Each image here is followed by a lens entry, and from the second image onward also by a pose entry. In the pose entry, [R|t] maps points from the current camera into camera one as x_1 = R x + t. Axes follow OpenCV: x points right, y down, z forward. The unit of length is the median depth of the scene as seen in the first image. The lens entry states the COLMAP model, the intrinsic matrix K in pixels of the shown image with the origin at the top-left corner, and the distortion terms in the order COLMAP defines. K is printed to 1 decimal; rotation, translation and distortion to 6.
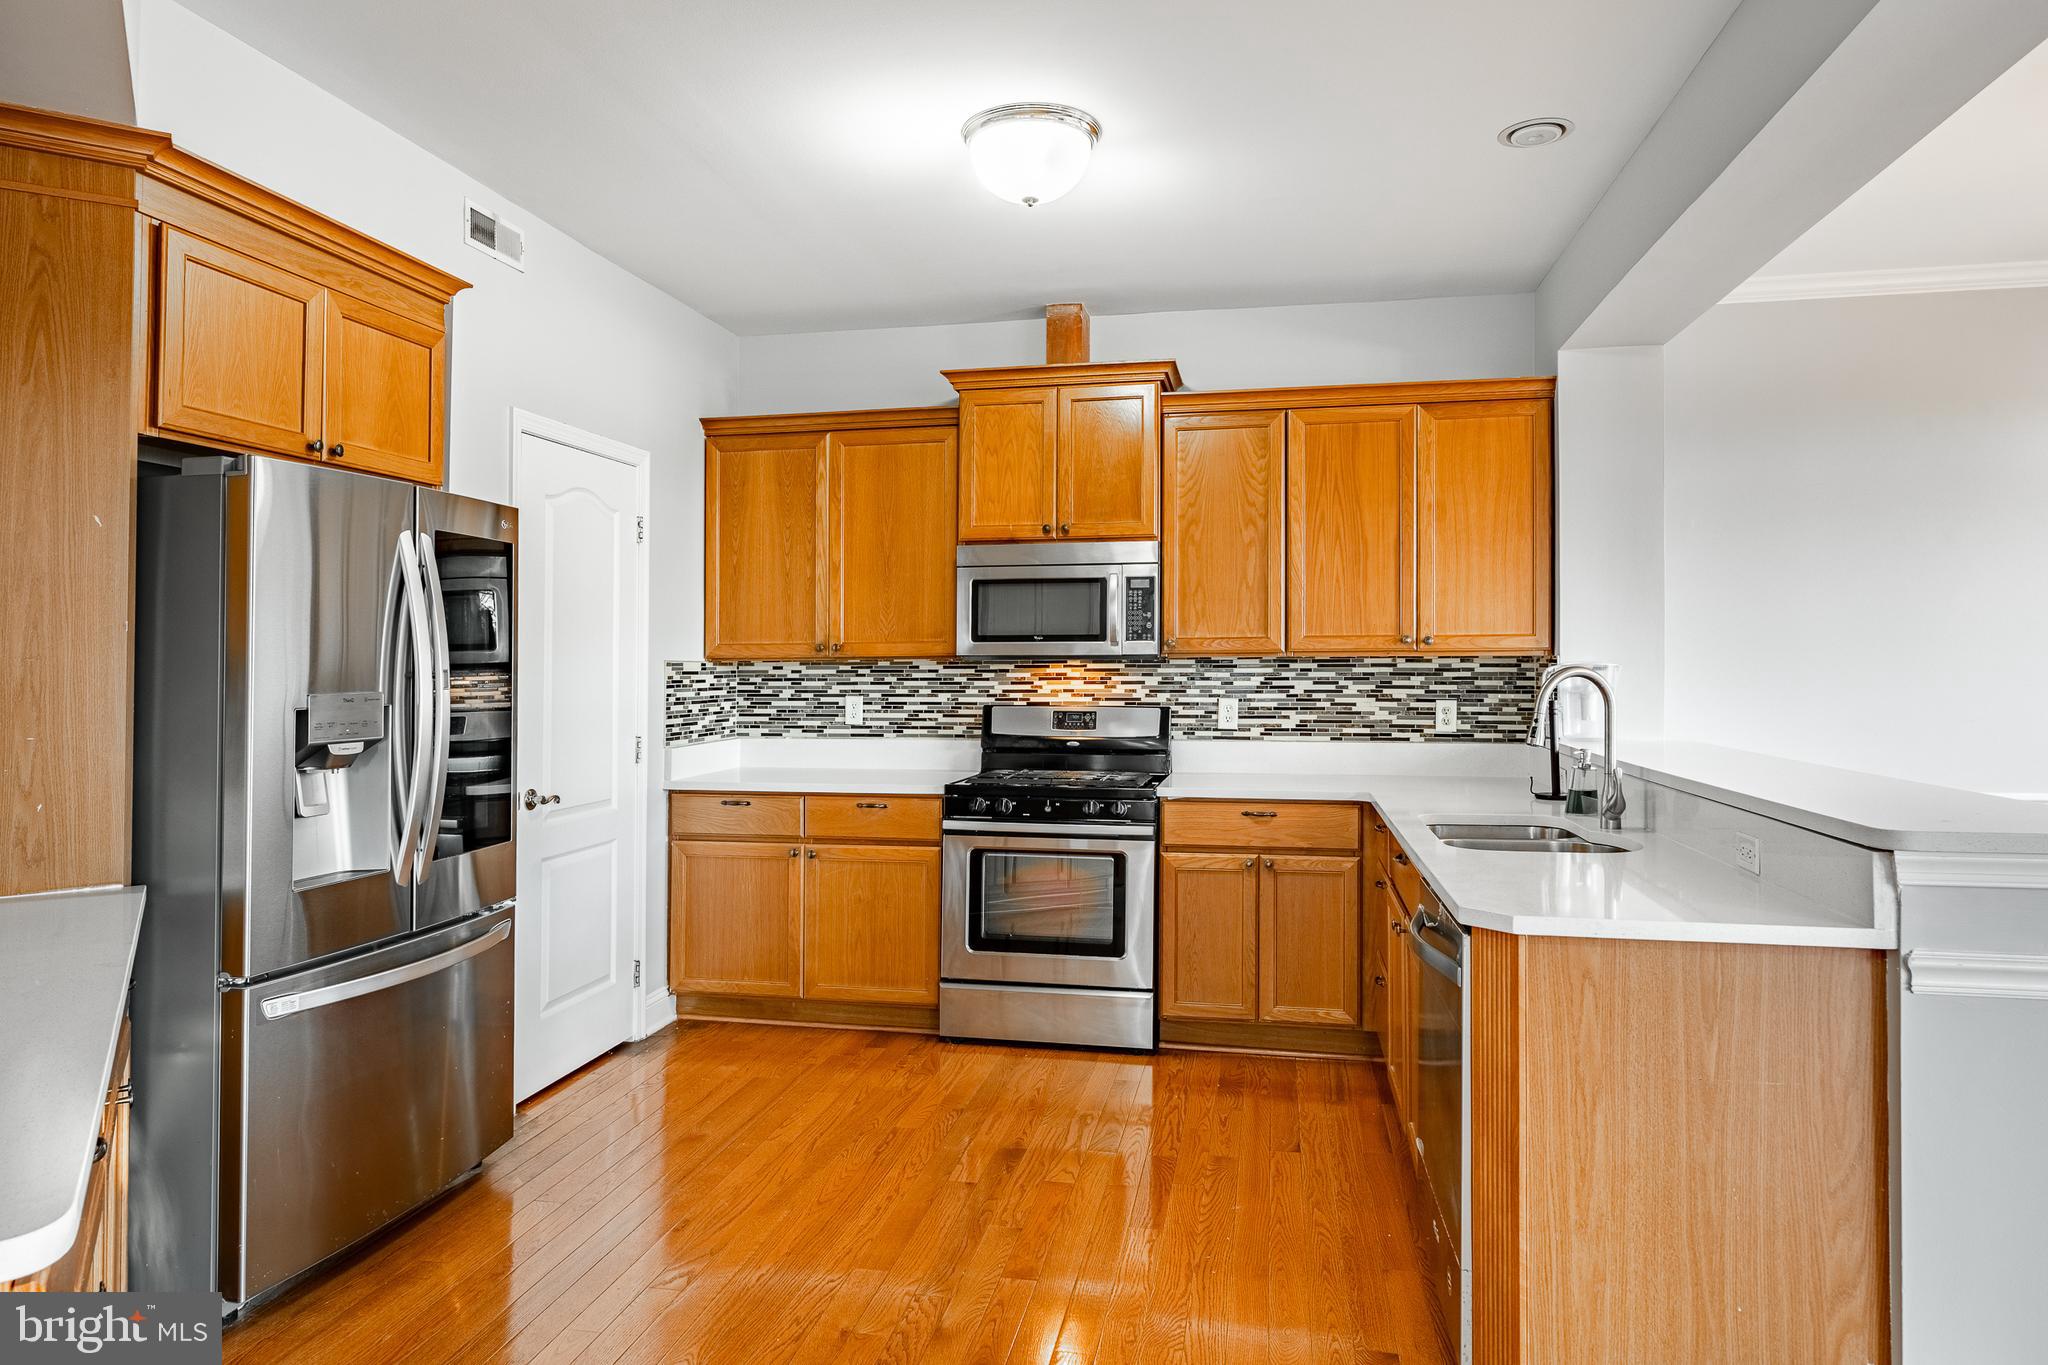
lens RADIAL K [[1192.4, 0, 988.6], [0, 1192.4, 665.5], [0, 0, 1]] dist [-0.001253, 0.001089]
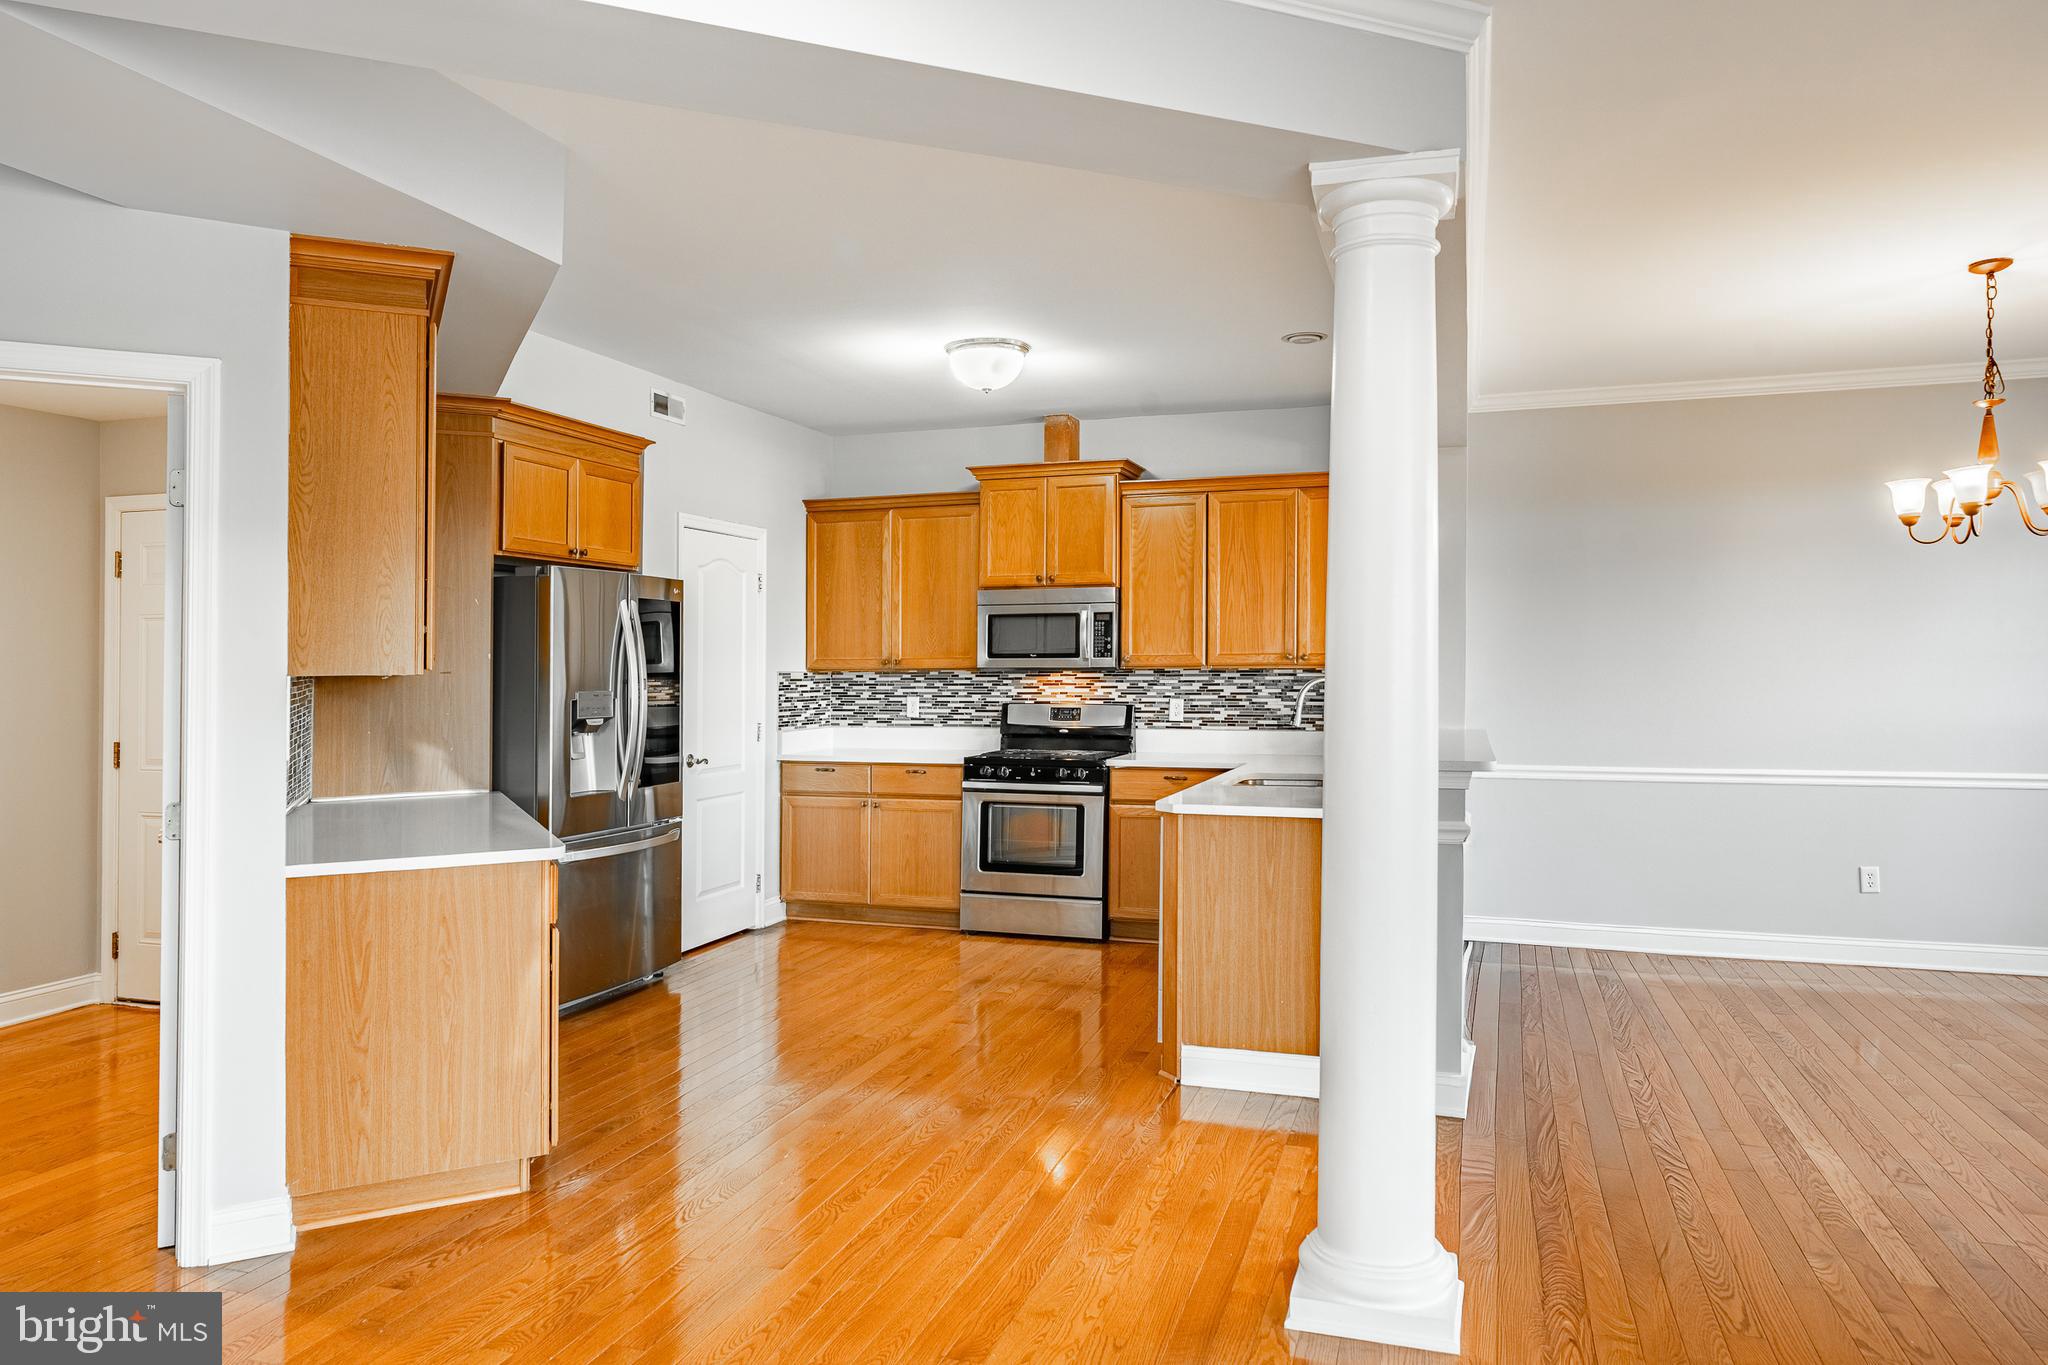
lens RADIAL K [[1312.5, 0, 1005.2], [0, 1312.5, 684.0], [0, 0, 1]] dist [0.003946, -0.001050]
pose [[0.992603, 0.001381, -0.121400, 0.202648], [-0.000100, 0.999944, 0.010560, -0.005877], [0.121408, -0.010469, 0.992547, -0.566691]]
